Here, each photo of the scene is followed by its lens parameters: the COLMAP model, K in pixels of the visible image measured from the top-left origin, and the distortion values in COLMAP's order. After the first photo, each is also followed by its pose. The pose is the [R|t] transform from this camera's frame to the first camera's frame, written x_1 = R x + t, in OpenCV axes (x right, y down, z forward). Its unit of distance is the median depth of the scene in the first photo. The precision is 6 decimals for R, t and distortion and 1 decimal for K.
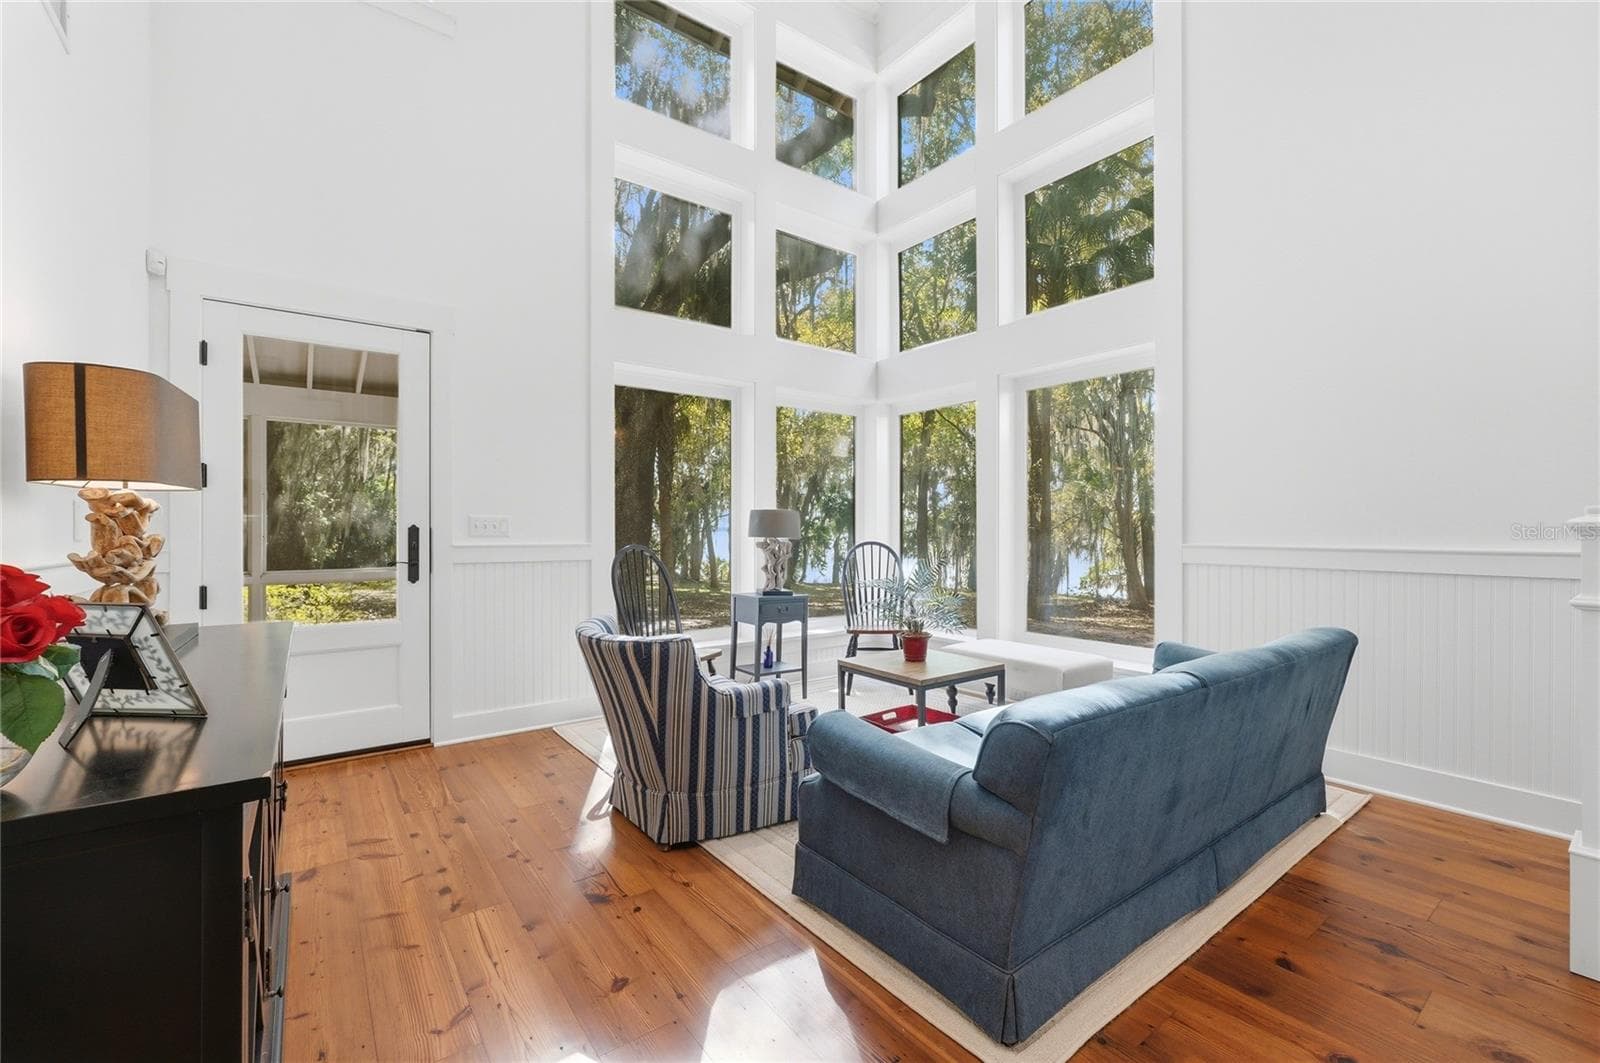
lens RADIAL K [[677.1, 0, 801.4], [0, 677.1, 528.9], [0, 0, 1]] dist [-0.000052, 0.000027]
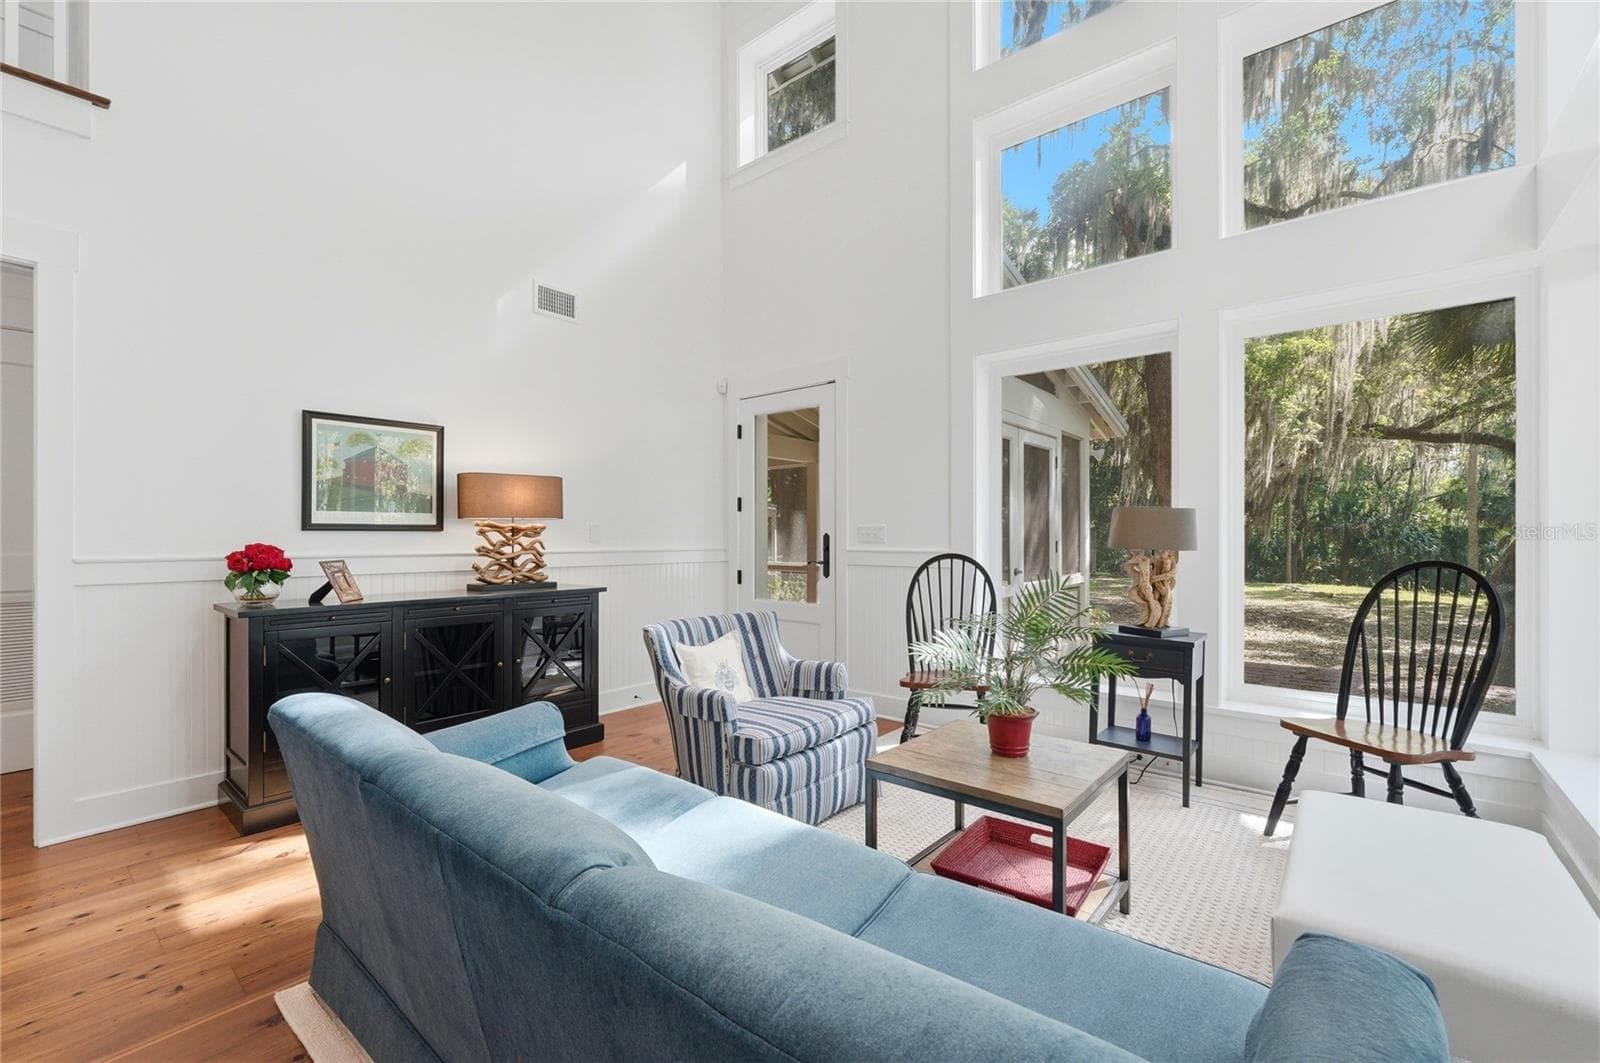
lens RADIAL K [[677.1, 0, 799.5], [0, 677.1, 537.7], [0, 0, 1]] dist [-0.000052, 0.000027]
pose [[0.234161, 0.001000, -0.972197, 0.684902], [-0.000987, 0.999999, 0.000791, 0.001572], [0.972197, 0.000775, 0.234162, 0.651511]]
